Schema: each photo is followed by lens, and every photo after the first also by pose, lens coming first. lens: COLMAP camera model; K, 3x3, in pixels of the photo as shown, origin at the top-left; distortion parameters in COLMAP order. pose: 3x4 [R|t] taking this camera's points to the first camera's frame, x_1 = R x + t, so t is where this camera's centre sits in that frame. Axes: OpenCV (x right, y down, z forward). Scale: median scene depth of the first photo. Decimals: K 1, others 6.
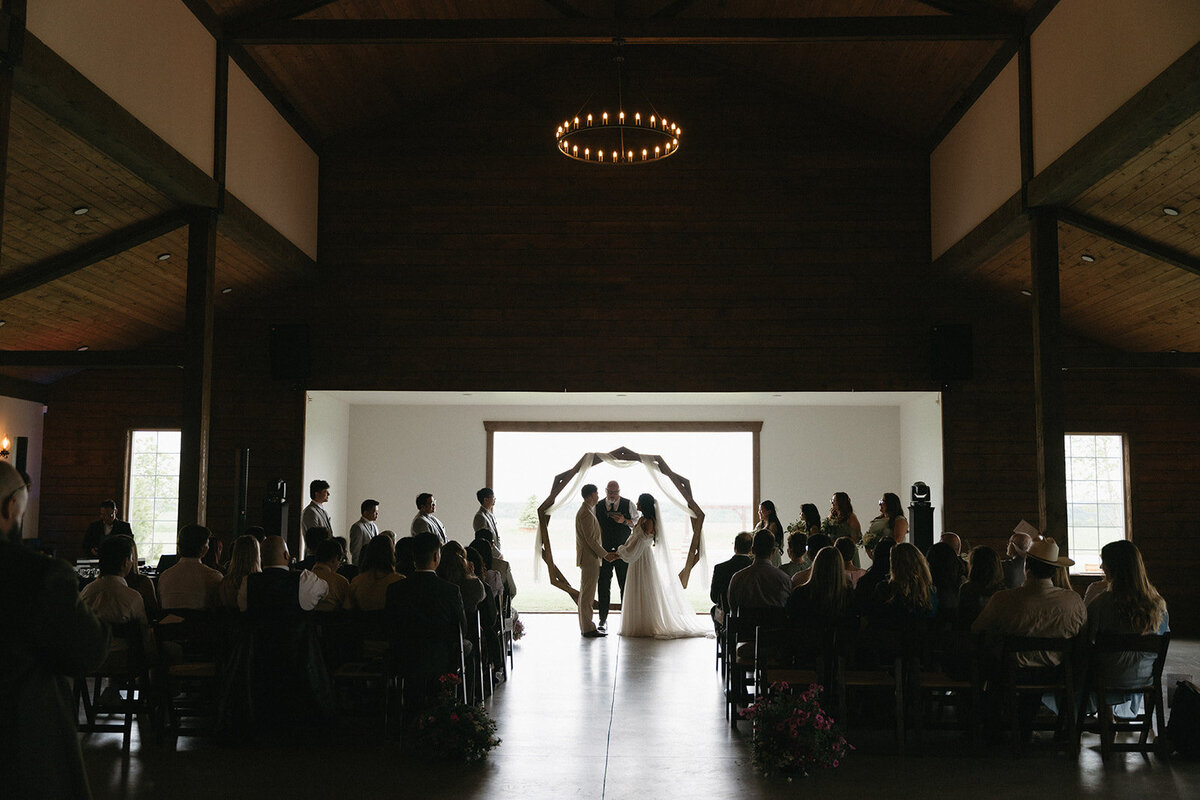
lens RADIAL K [[1159.3, 0, 610.0], [0, 1159.3, 398.4], [0, 0, 1]] dist [0.052409, 0.000000]
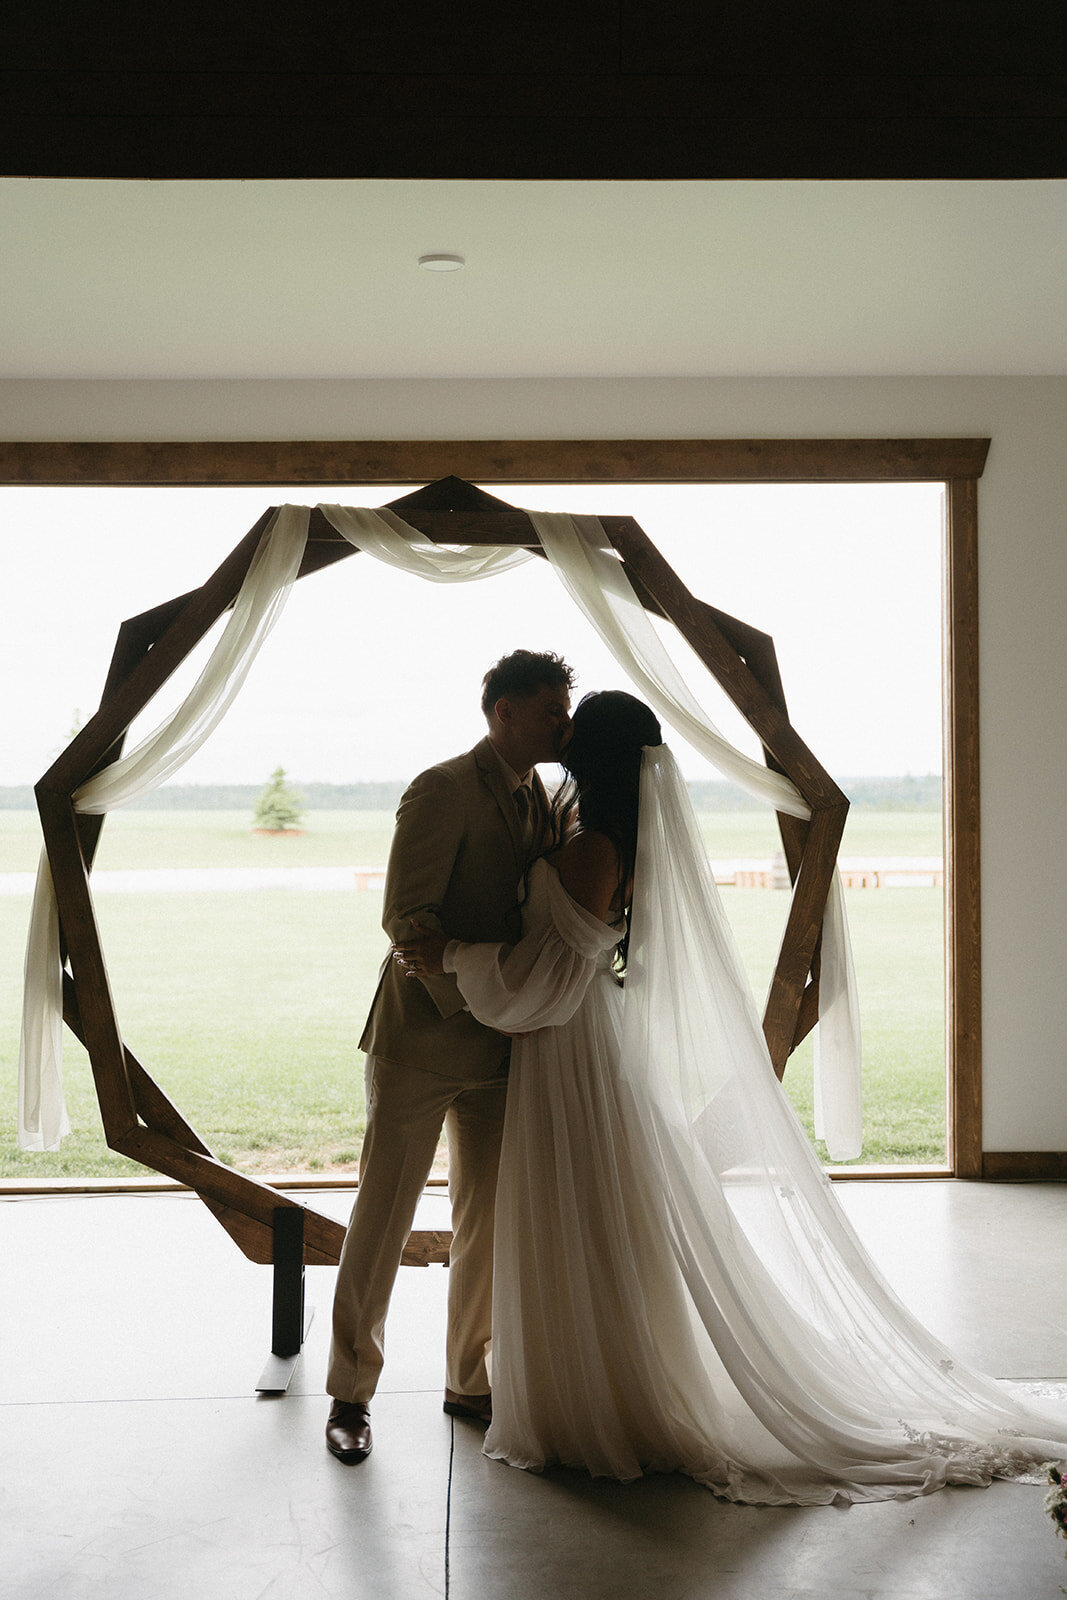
lens RADIAL K [[1852.7, 0, 523.3], [0, 1852.7, 802.9], [0, 0, 1]] dist [0.010887, 0.000000]
pose [[0.998360, -0.012457, 0.055874, 0.004908], [0.006803, 0.994937, 0.100268, 0.067455], [-0.056840, -0.099724, 0.993390, 0.679165]]
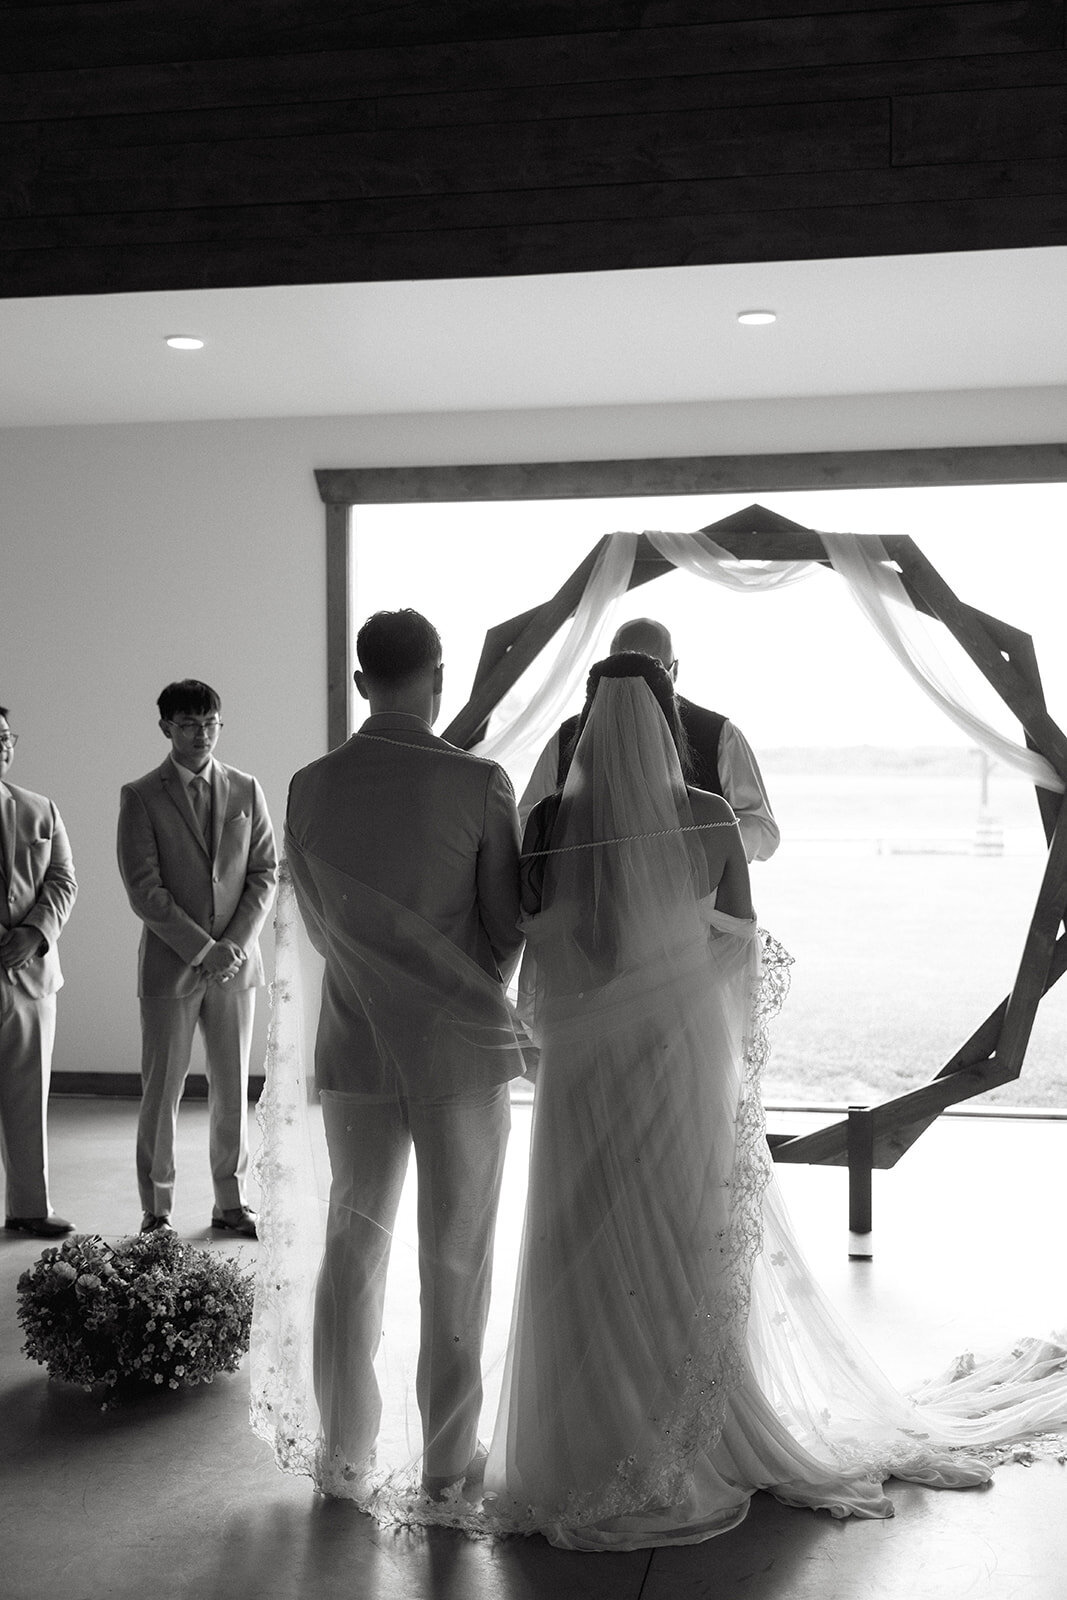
lens RADIAL K [[1893.8, 0, 542.8], [0, 1893.8, 792.9], [0, 0, 1]] dist [0.018562, 0.000000]
pose [[0.987408, -0.006013, -0.158079, 0.030636], [0.023813, 0.993540, 0.110953, 0.057746], [0.156391, -0.113320, 0.981173, 0.601803]]
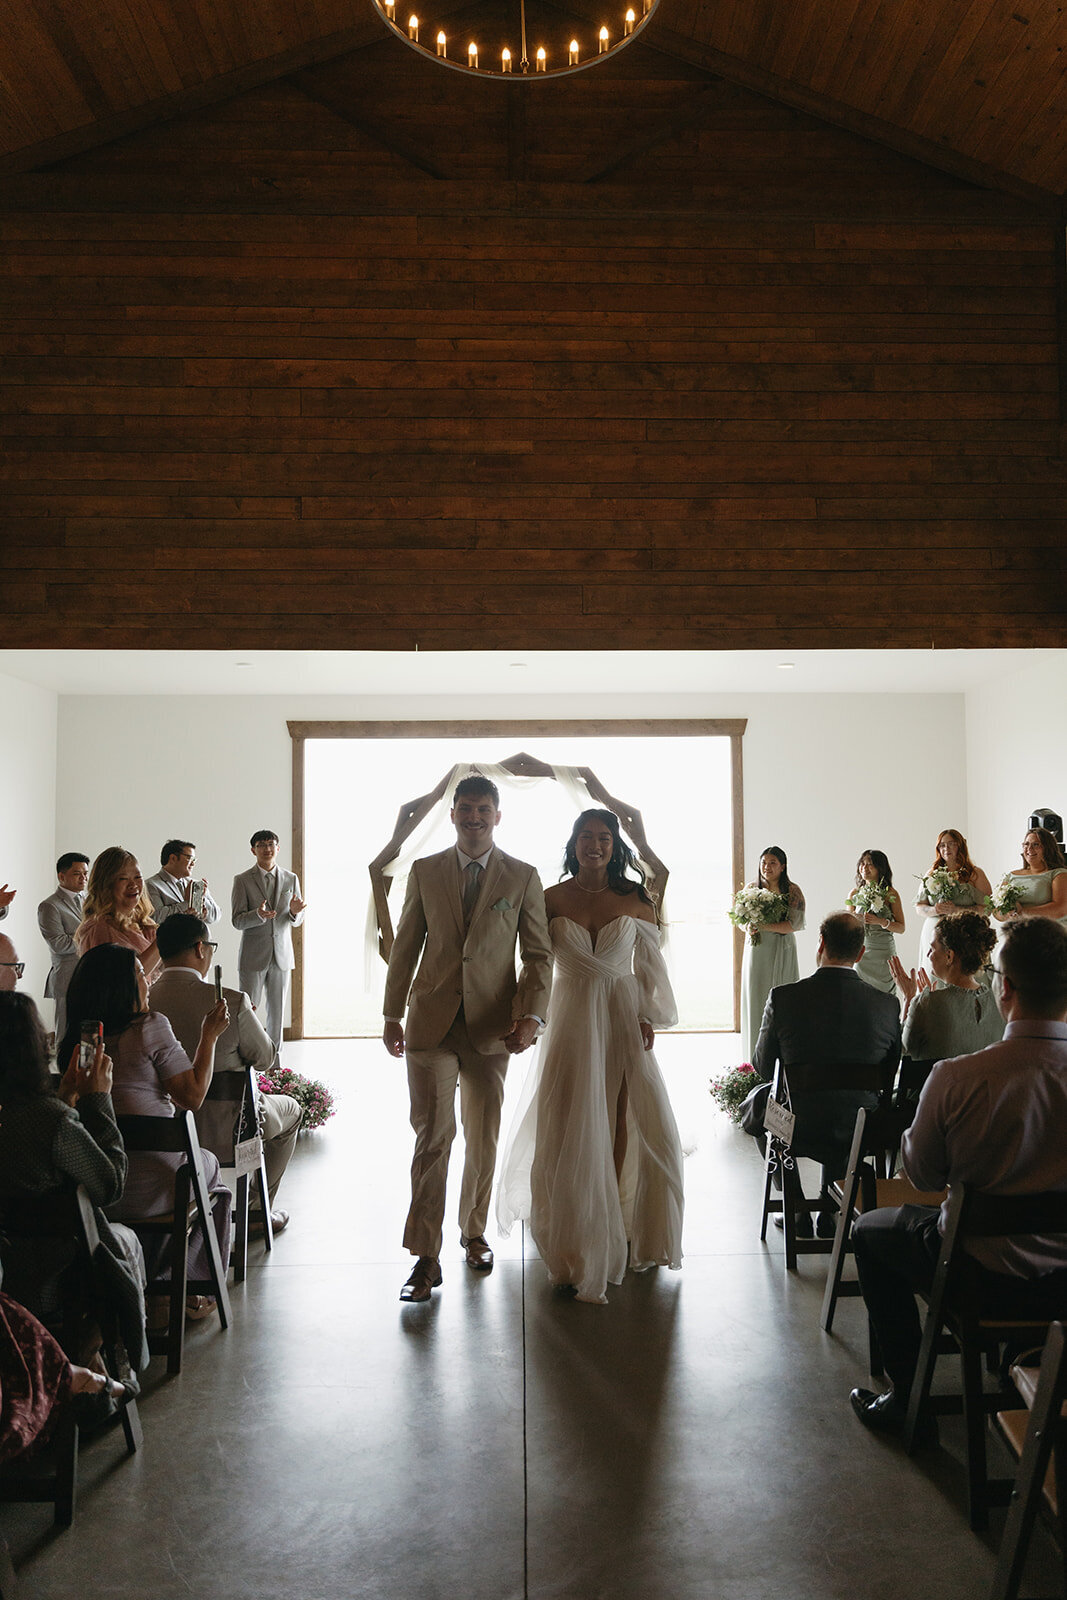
lens RADIAL K [[1196.7, 0, 571.2], [0, 1196.7, 818.2], [0, 0, 1]] dist [0.013877, 0.006673]
pose [[0.997891, -0.009692, 0.064180, -0.002559], [0.006114, 0.998428, 0.055711, 0.042151], [-0.064619, -0.055201, 0.996382, 0.429847]]
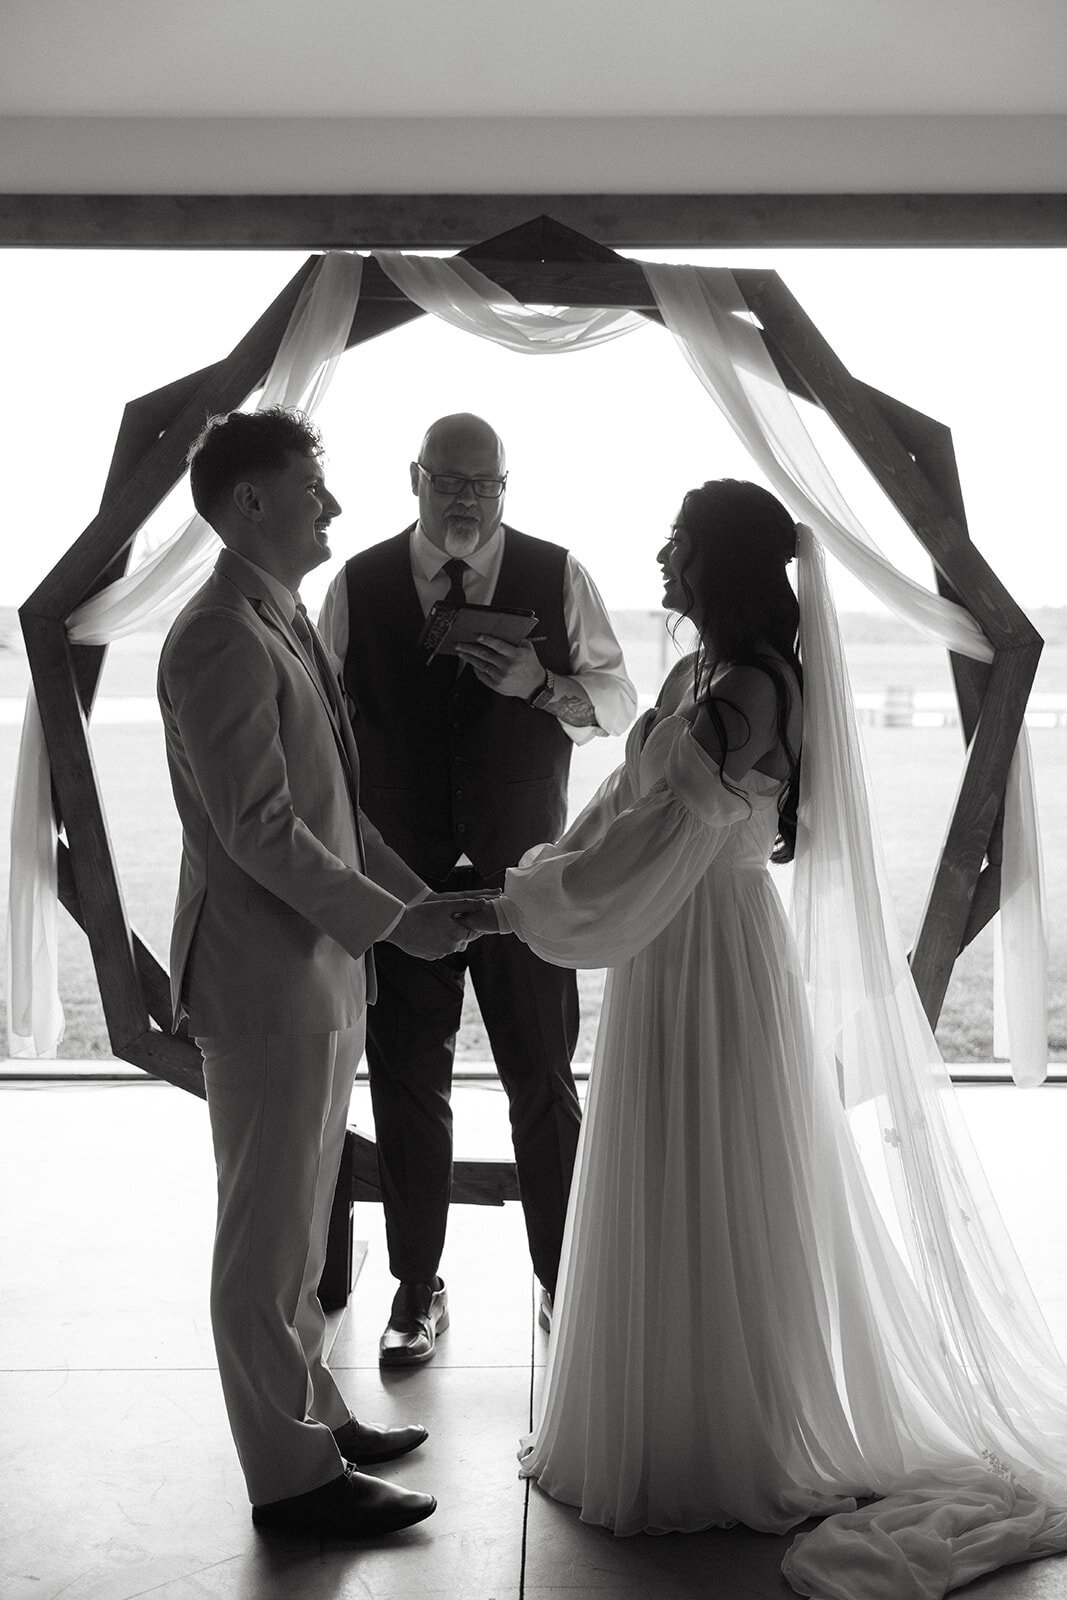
lens RADIAL K [[1916.1, 0, 537.3], [0, 1916.1, 793.5], [0, 0, 1]] dist [0.028899, 0.000000]
pose [[0.999885, -0.002743, 0.014919, 0.006277], [-0.000045, 0.982969, 0.183771, 0.072511], [-0.015169, -0.183751, 0.982856, 0.737380]]
